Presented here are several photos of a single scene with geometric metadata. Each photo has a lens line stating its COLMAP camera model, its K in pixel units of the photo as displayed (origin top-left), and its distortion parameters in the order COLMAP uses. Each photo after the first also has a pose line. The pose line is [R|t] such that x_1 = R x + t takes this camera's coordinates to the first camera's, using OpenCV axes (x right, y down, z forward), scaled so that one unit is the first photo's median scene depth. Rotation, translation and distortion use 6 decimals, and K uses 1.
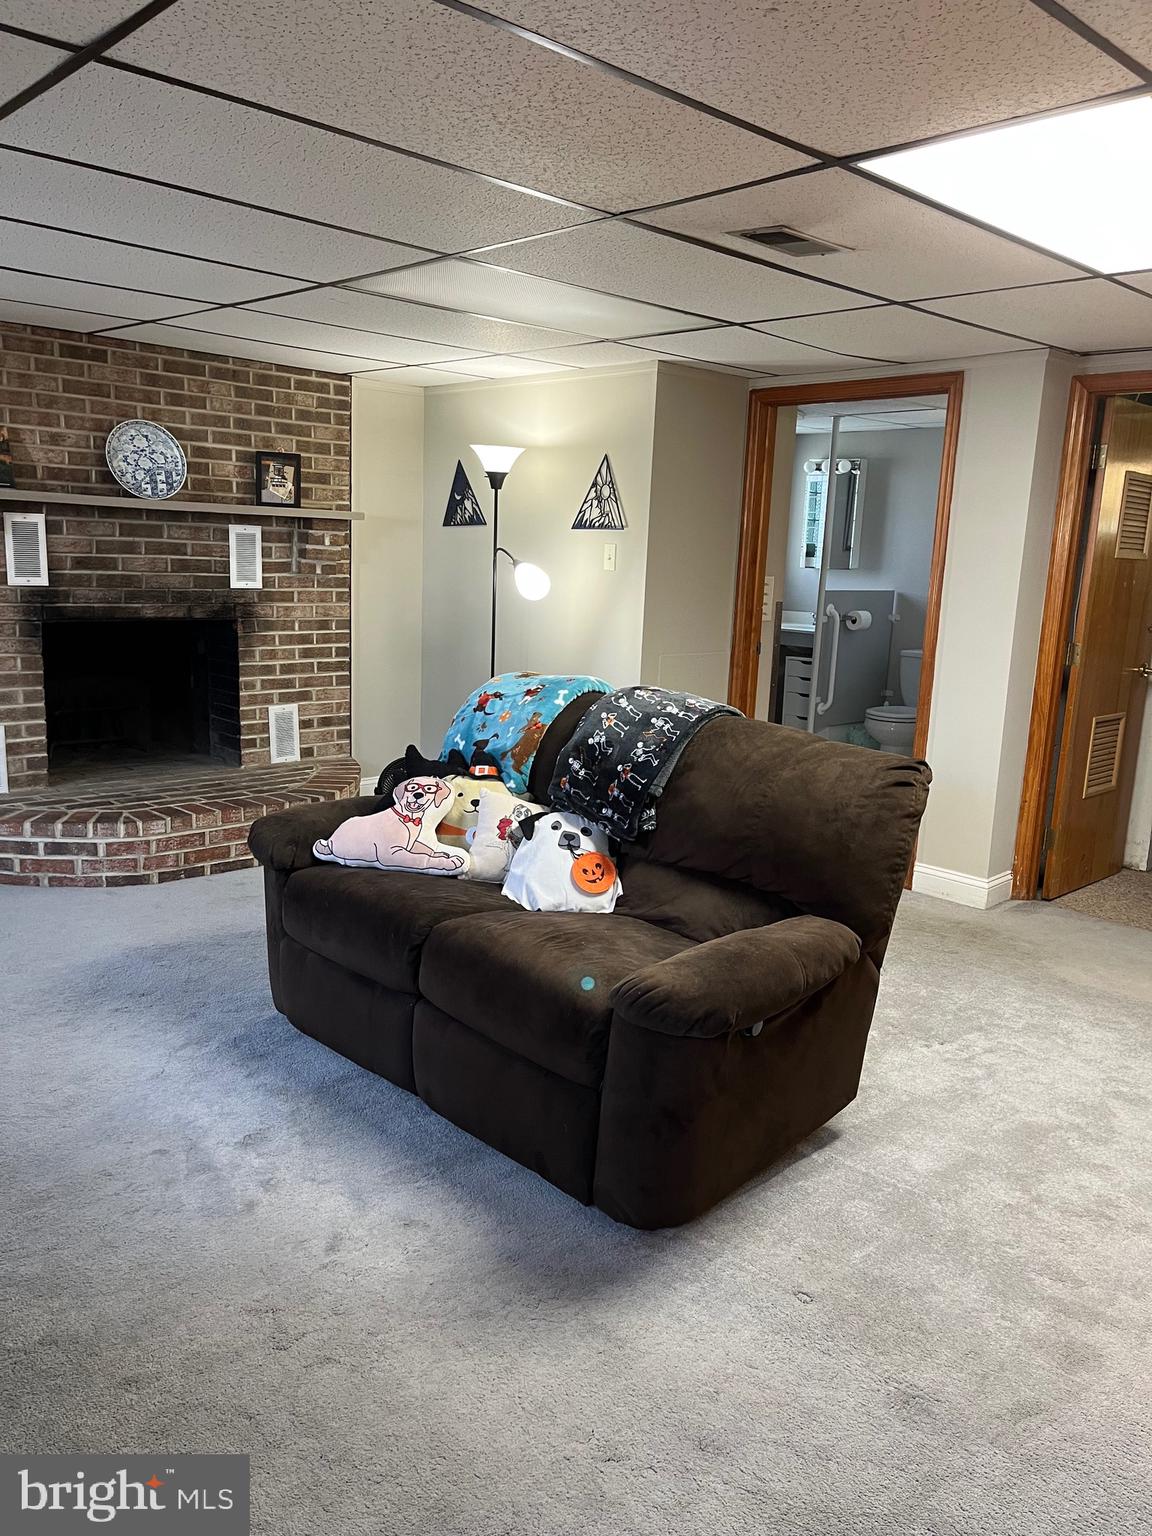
lens RADIAL K [[1167.6, 0, 565.1], [0, 1167.6, 774.3], [0, 0, 1]] dist [0.063634, -0.085689]
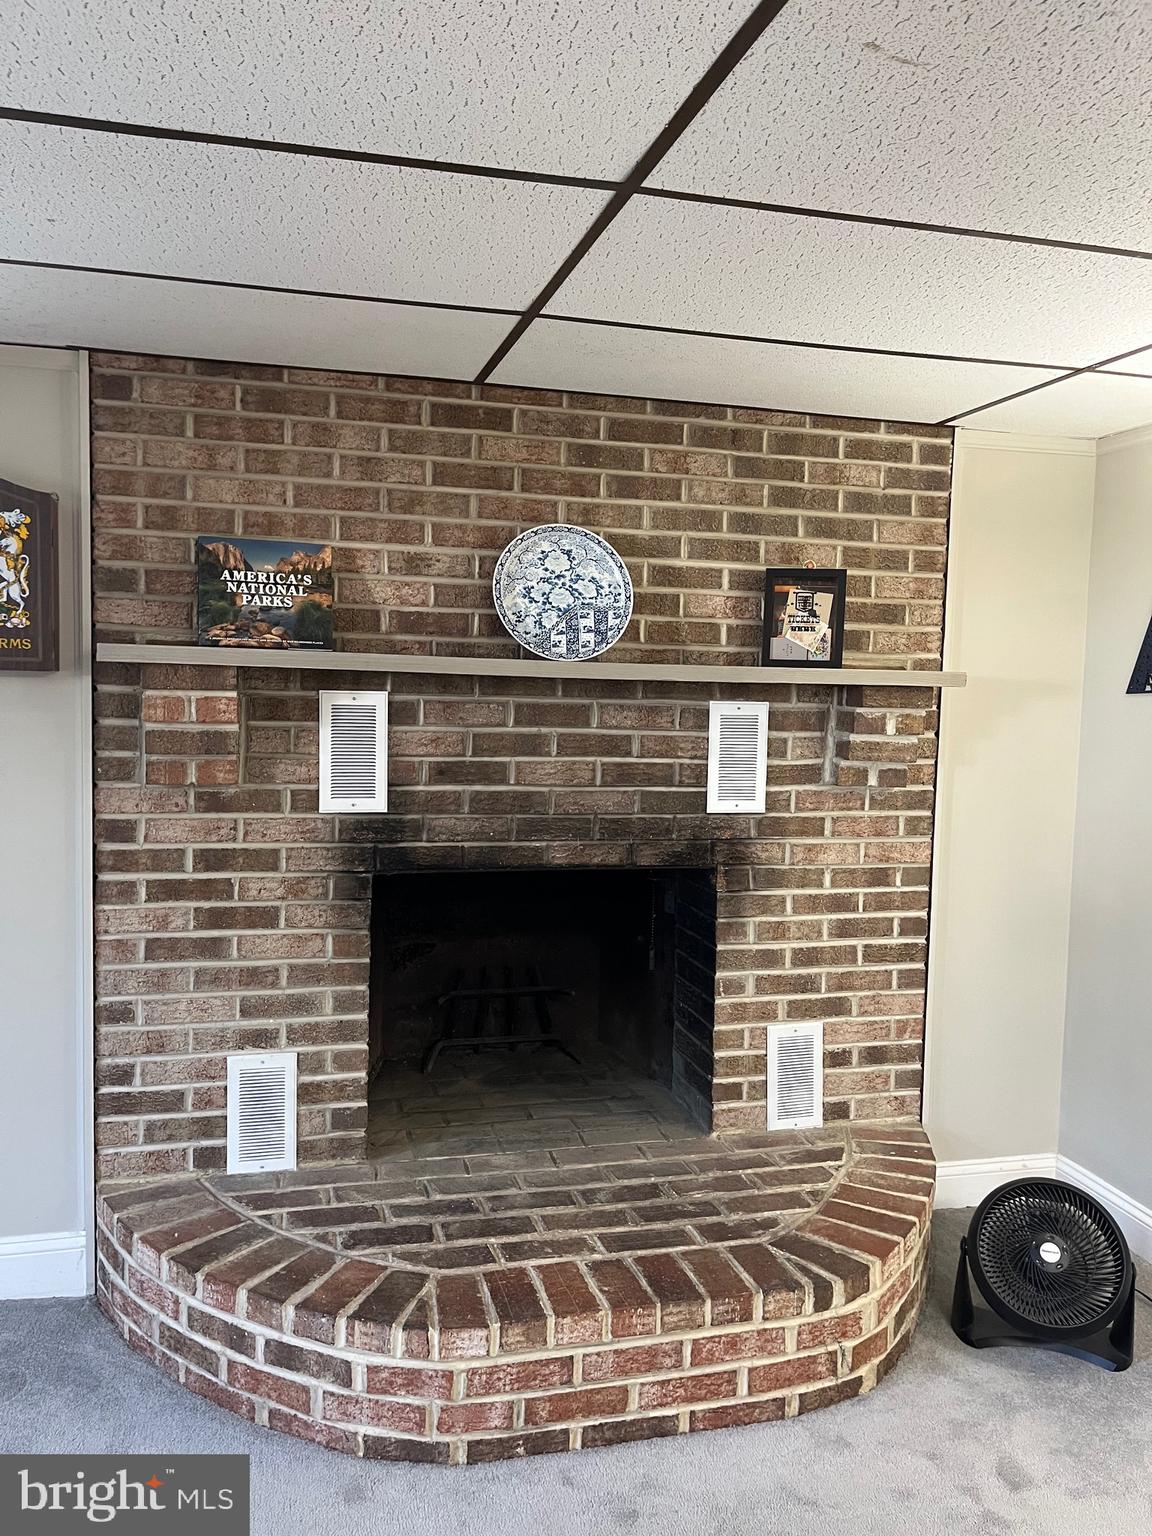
lens RADIAL K [[1167.6, 0, 564.7], [0, 1167.6, 774.0], [0, 0, 1]] dist [0.063634, -0.085689]
pose [[0.874545, 0.017841, -0.484616, -0.080589], [-0.083393, 0.989969, -0.114047, -0.114161], [0.477721, 0.140153, 0.867260, 0.513573]]
